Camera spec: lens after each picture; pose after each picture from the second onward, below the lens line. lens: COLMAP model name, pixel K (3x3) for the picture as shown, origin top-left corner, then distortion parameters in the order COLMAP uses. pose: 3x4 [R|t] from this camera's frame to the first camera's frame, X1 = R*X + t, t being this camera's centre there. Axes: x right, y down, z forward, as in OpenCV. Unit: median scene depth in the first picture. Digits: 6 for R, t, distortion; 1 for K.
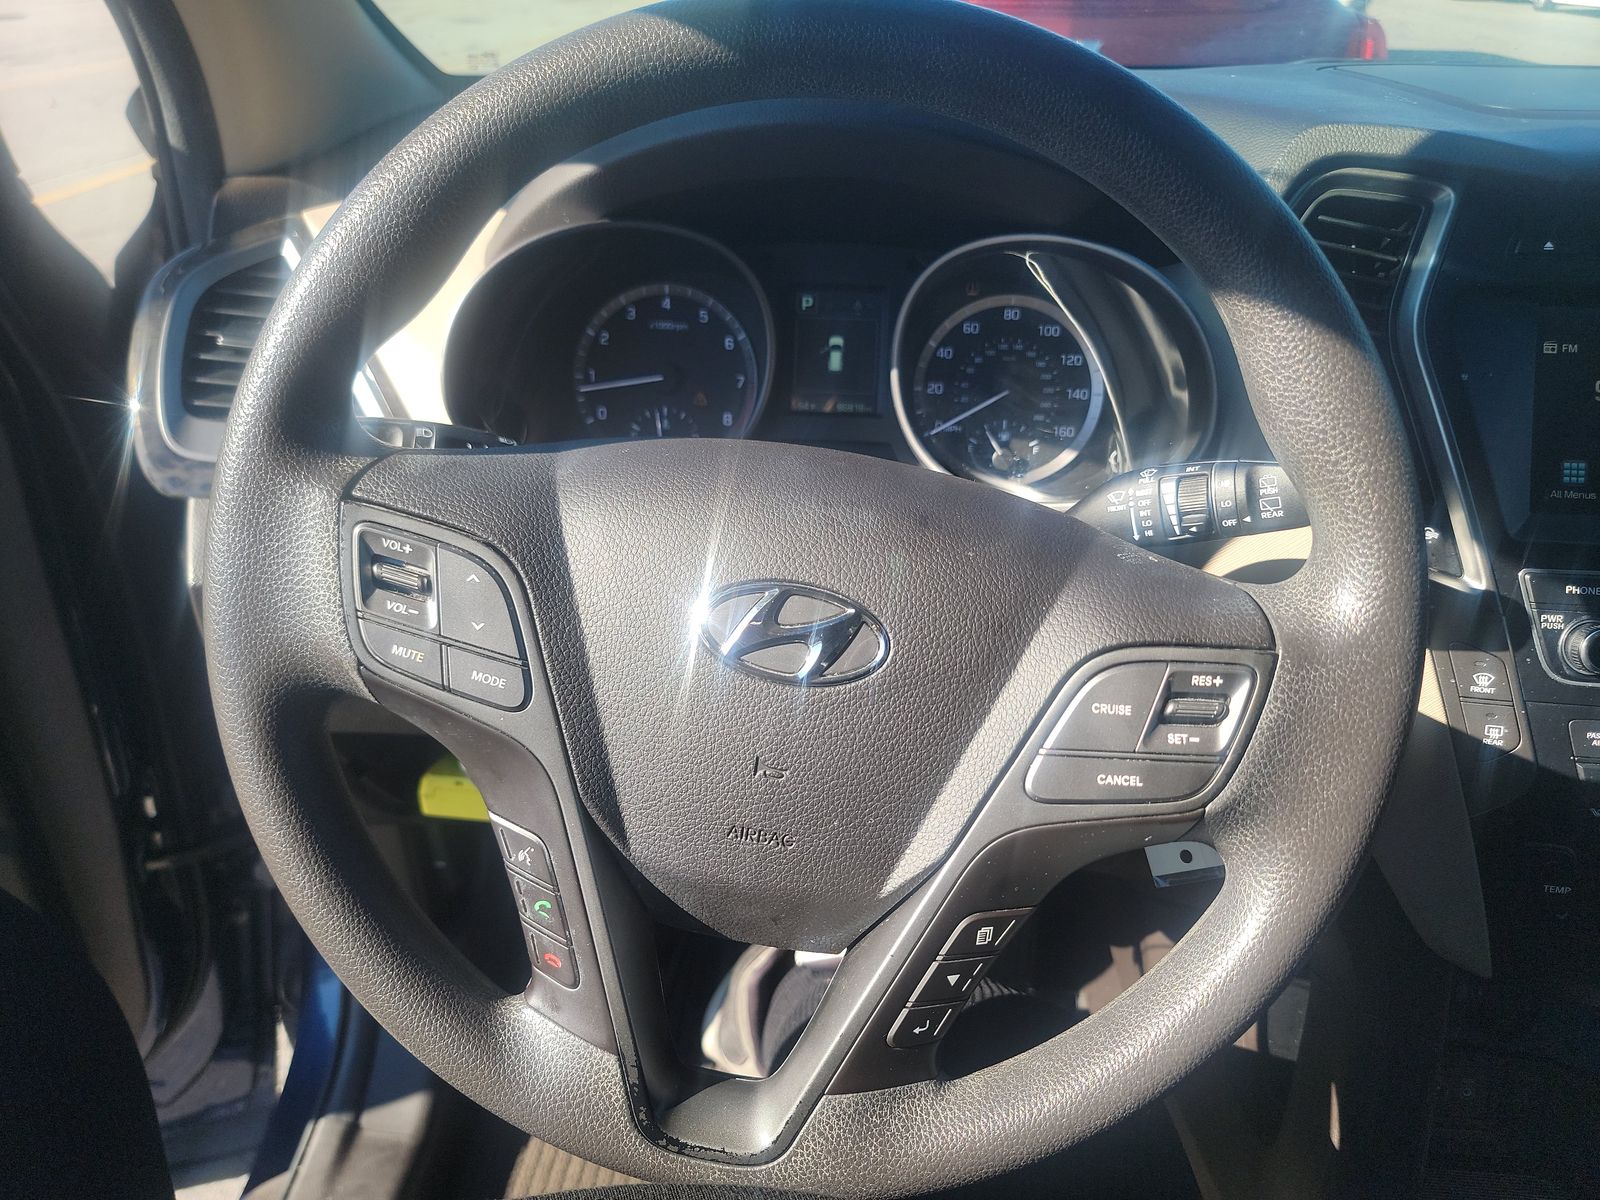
lens RADIAL K [[1113.8, 0, 804.5], [0, 1113.8, 594.3], [0, 0, 1]] dist [-0.007853, -0.004764]
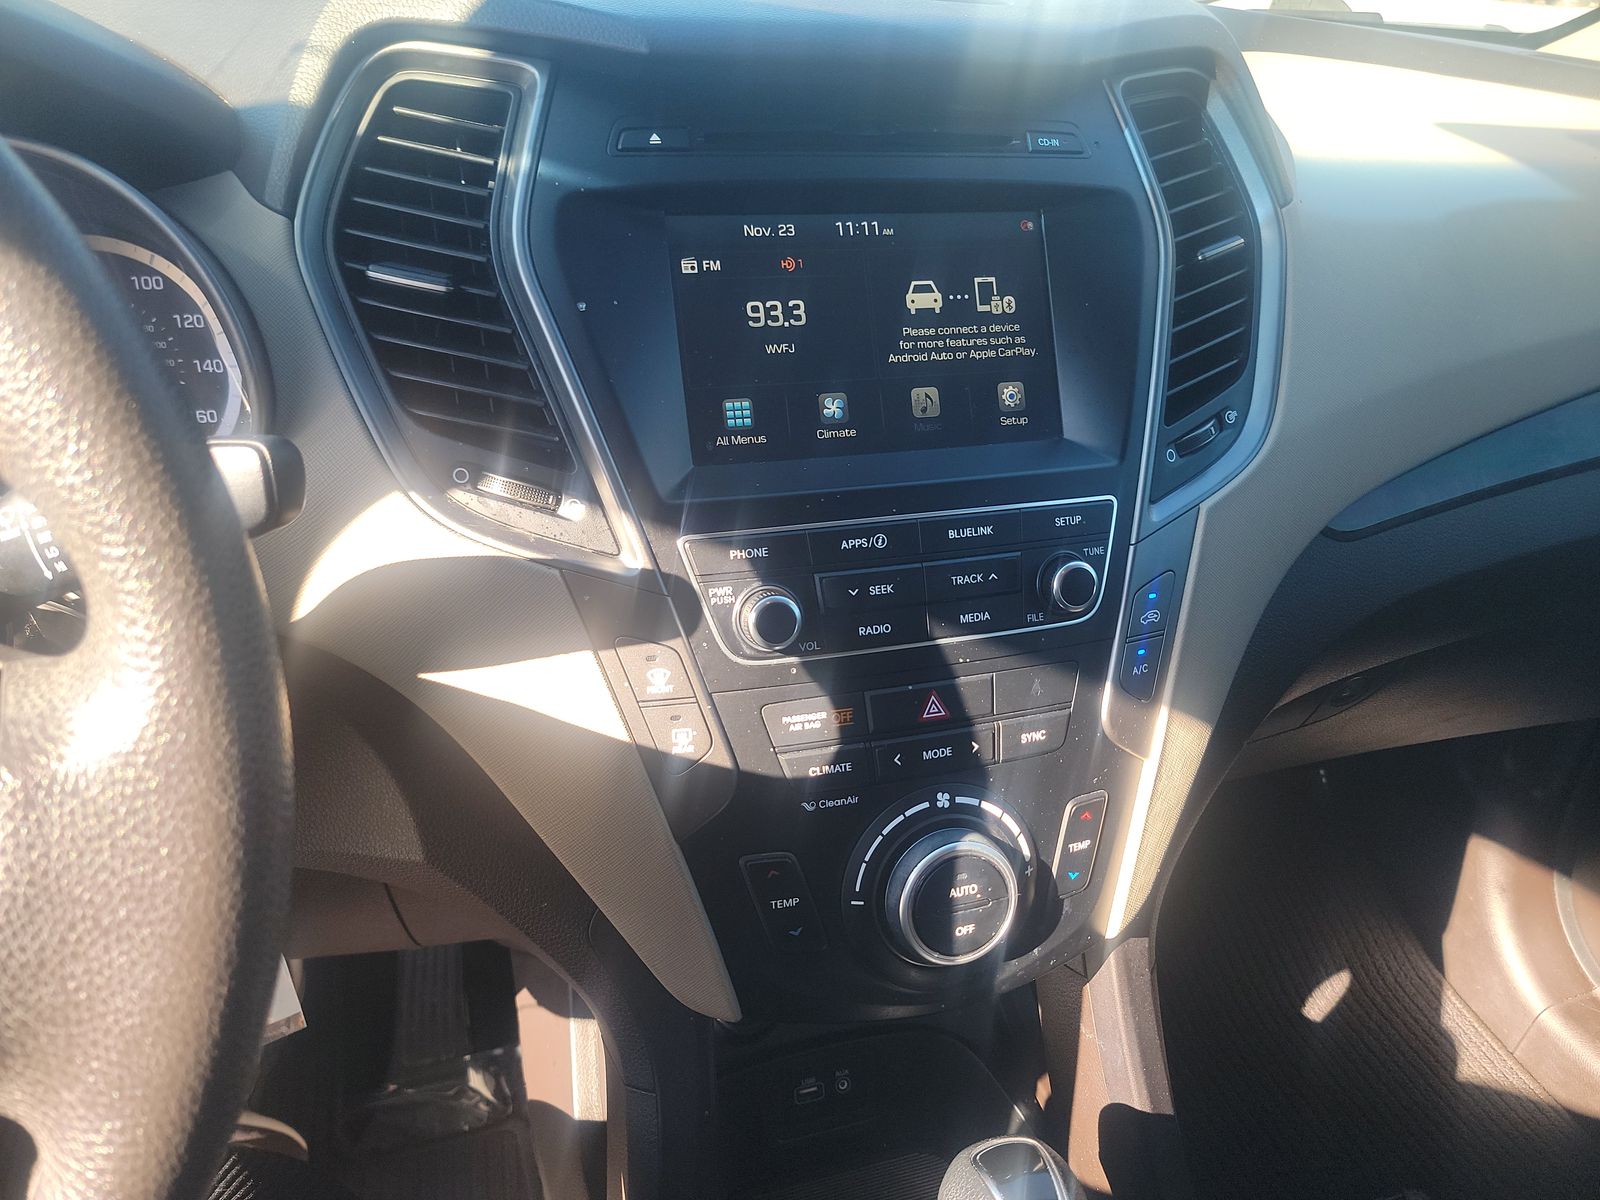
lens RADIAL K [[1113.8, 0, 795.6], [0, 1113.8, 611.5], [0, 0, 1]] dist [-0.007853, -0.004764]
pose [[0.916168, -0.158012, 0.368333, 0.307624], [0.142856, 0.987387, 0.068251, -0.009402], [-0.374472, -0.009910, 0.927185, 0.149646]]
